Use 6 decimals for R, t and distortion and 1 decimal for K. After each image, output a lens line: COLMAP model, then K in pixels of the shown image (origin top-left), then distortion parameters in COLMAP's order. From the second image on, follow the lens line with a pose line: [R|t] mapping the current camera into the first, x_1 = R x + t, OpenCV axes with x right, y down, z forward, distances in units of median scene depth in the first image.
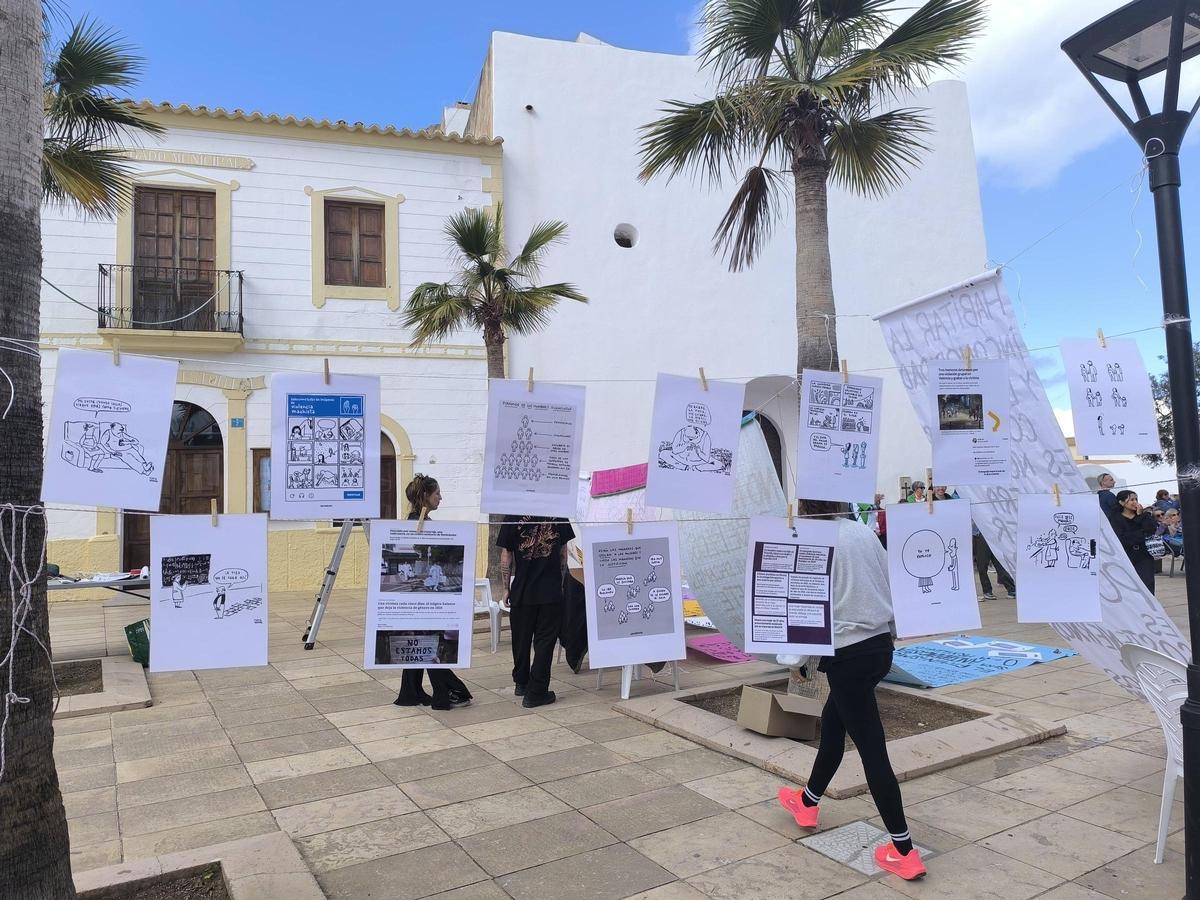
lens RADIAL K [[814.3, 0, 603.9], [0, 814.3, 445.0], [0, 0, 1]] dist [0.036135, -0.034829]
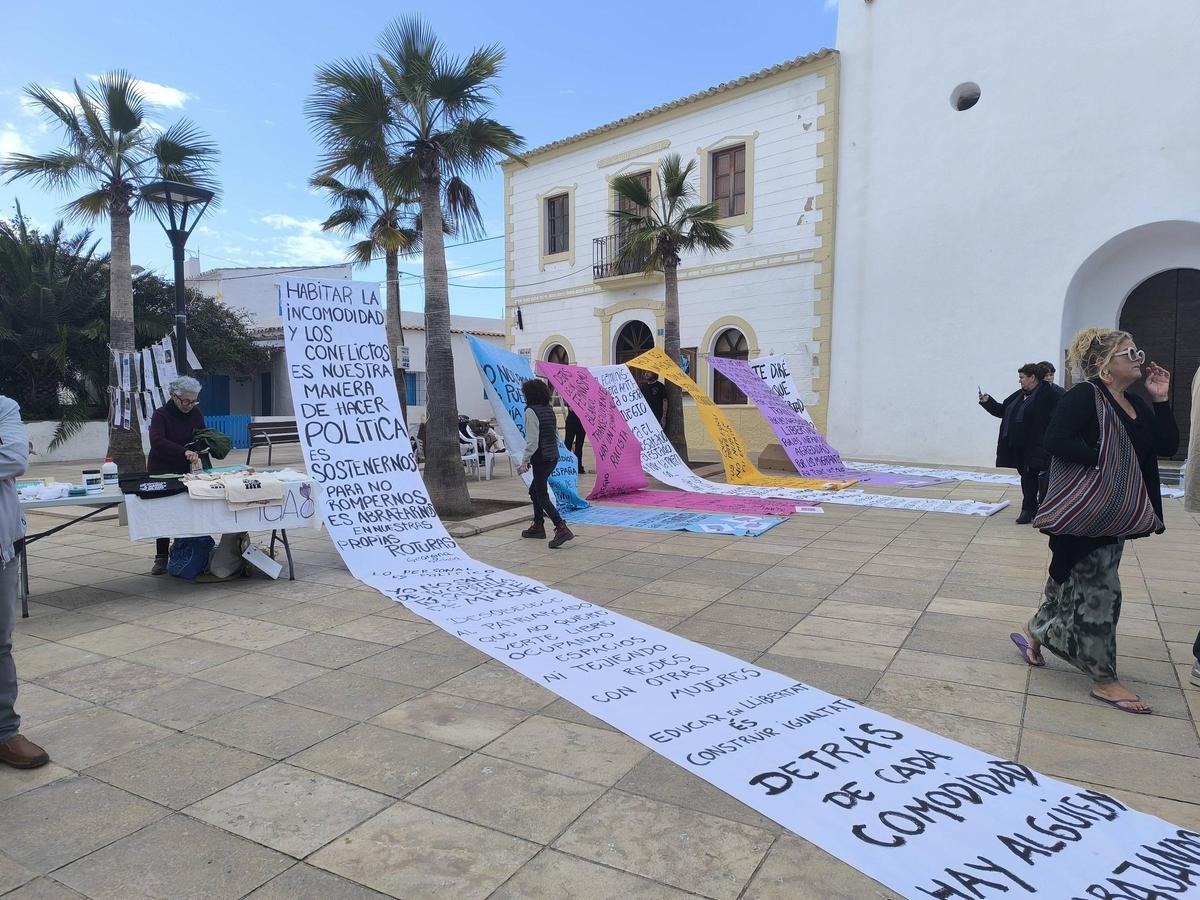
lens RADIAL K [[814.3, 0, 603.9], [0, 814.3, 445.0], [0, 0, 1]] dist [0.036135, -0.034829]
pose [[0.481219, 0.065456, -0.874153, 0.796216], [0.060146, 0.992393, 0.107420, 0.010210], [0.874534, -0.104270, 0.473621, 0.206235]]
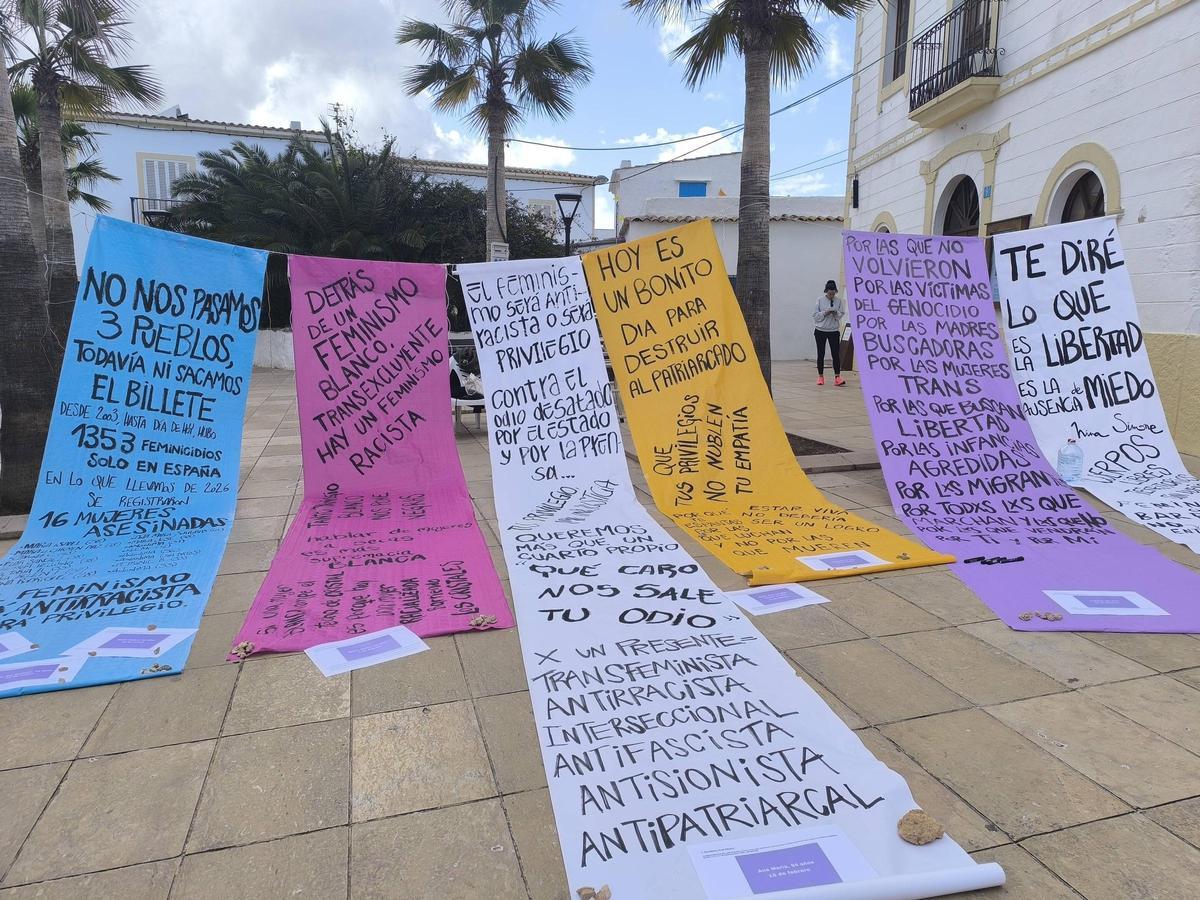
lens RADIAL K [[814.4, 0, 610.1], [0, 814.4, 443.1], [0, 0, 1]] dist [0.036207, -0.033173]
pose [[-0.255127, 0.182200, -0.949586, 0.471436], [0.076967, 0.982796, 0.167893, 0.052461], [0.963839, -0.030253, -0.264761, 0.857880]]
